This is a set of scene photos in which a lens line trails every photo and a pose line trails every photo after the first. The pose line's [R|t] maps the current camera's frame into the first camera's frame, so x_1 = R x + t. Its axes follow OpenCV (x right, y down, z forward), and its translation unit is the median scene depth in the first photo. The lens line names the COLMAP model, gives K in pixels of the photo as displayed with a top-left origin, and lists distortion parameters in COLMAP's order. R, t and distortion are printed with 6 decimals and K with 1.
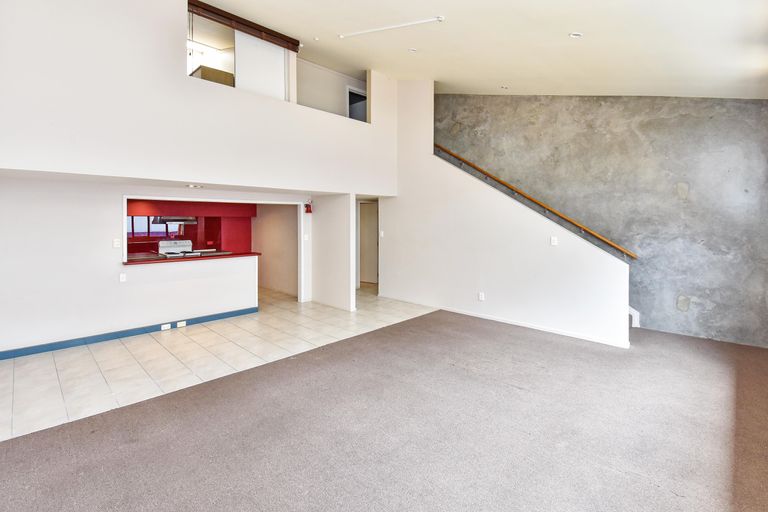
lens RADIAL K [[358.9, 0, 387.3], [0, 358.9, 258.1], [0, 0, 1]] dist [0.000465, -0.001272]
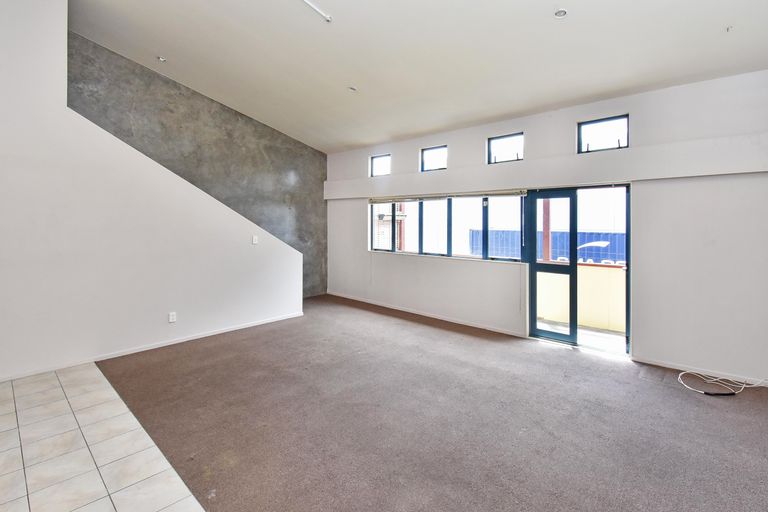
lens RADIAL K [[358.9, 0, 387.5], [0, 358.9, 254.3], [0, 0, 1]] dist [0.000465, -0.001272]
pose [[-0.026758, -0.086786, 0.995868, -0.562336], [0.106181, 0.990342, 0.089157, -0.052408], [-0.993987, 0.108128, -0.017284, 0.568150]]
